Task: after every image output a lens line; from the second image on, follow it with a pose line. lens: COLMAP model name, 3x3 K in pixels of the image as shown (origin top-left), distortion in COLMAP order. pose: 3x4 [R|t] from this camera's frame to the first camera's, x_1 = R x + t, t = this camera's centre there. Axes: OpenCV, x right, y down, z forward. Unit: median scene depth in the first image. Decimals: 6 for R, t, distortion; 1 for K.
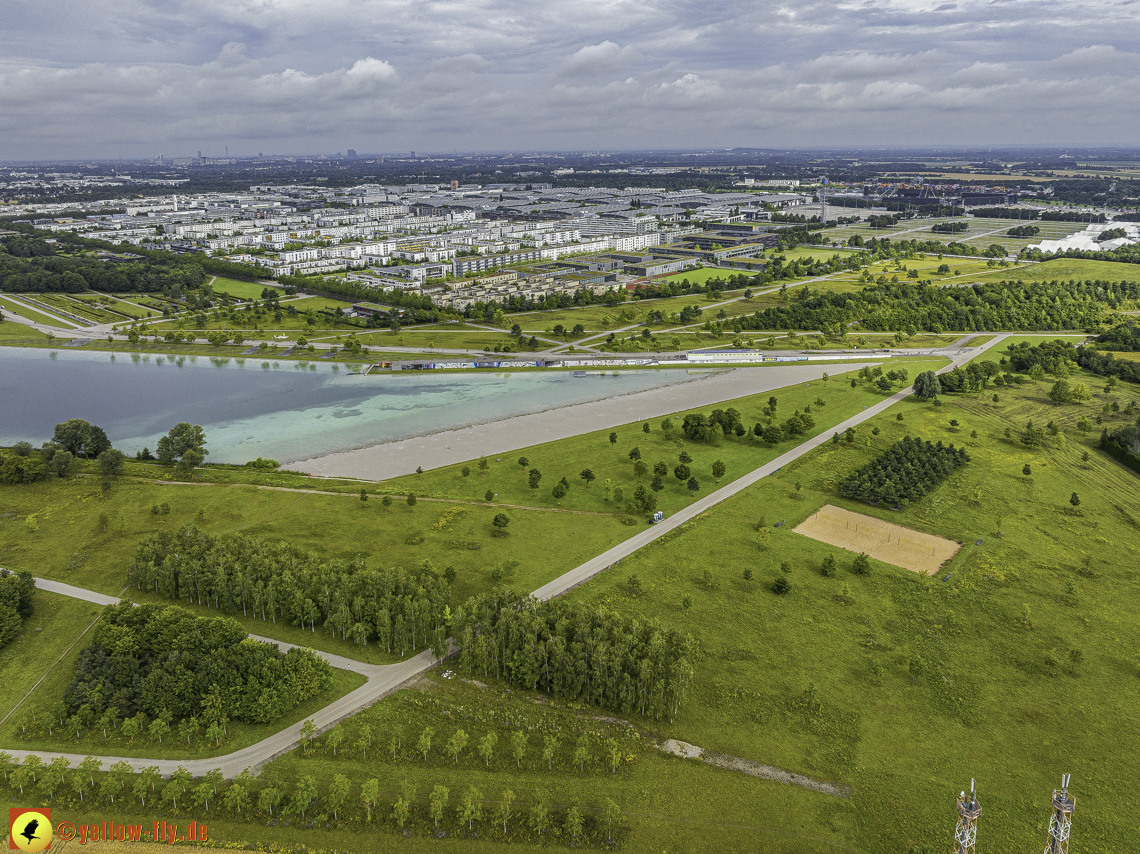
lens RADIAL K [[801.4, 0, 576.6], [0, 801.4, 424.7], [0, 0, 1]] dist [-0.034281, 0.022130]
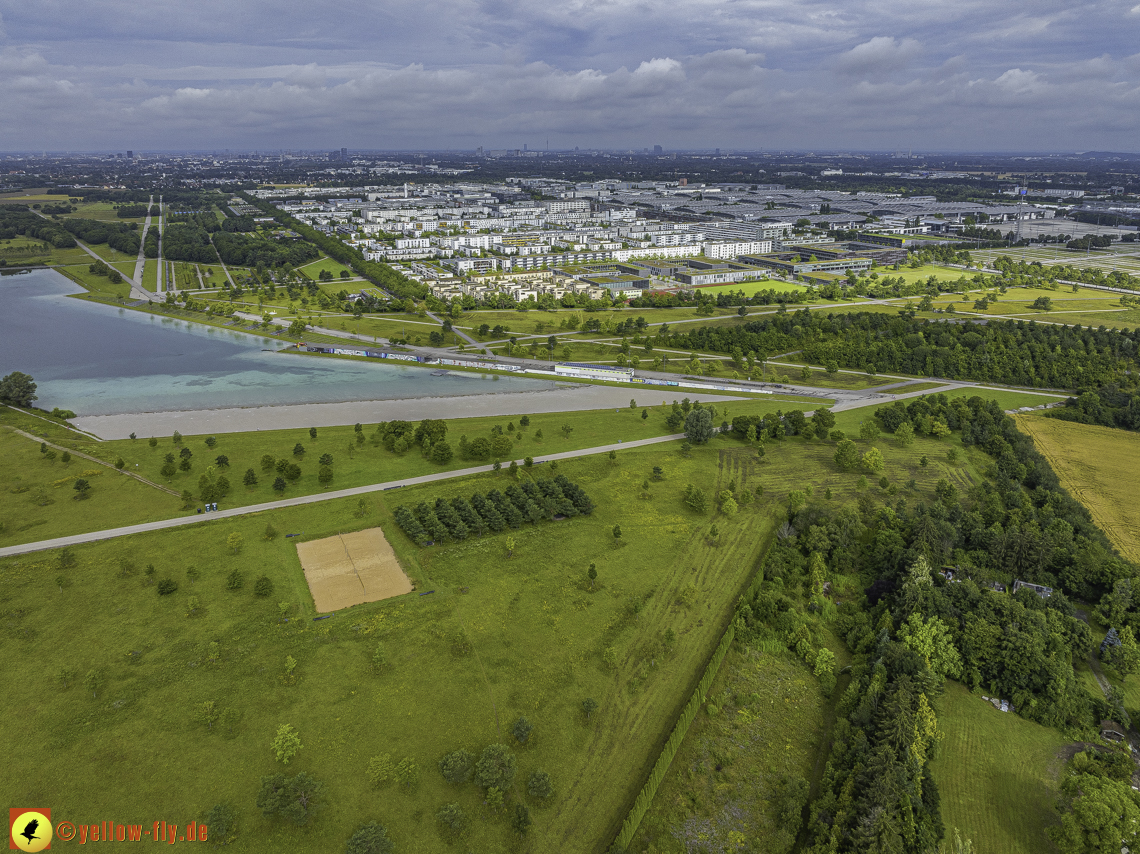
lens RADIAL K [[801.4, 0, 576.6], [0, 801.4, 424.7], [0, 0, 1]] dist [-0.034281, 0.022130]
pose [[0.930445, 0.132565, -0.341612, 0.149471], [-0.131505, 0.990965, 0.026374, -0.013774], [0.342022, 0.020384, 0.939471, 0.032003]]
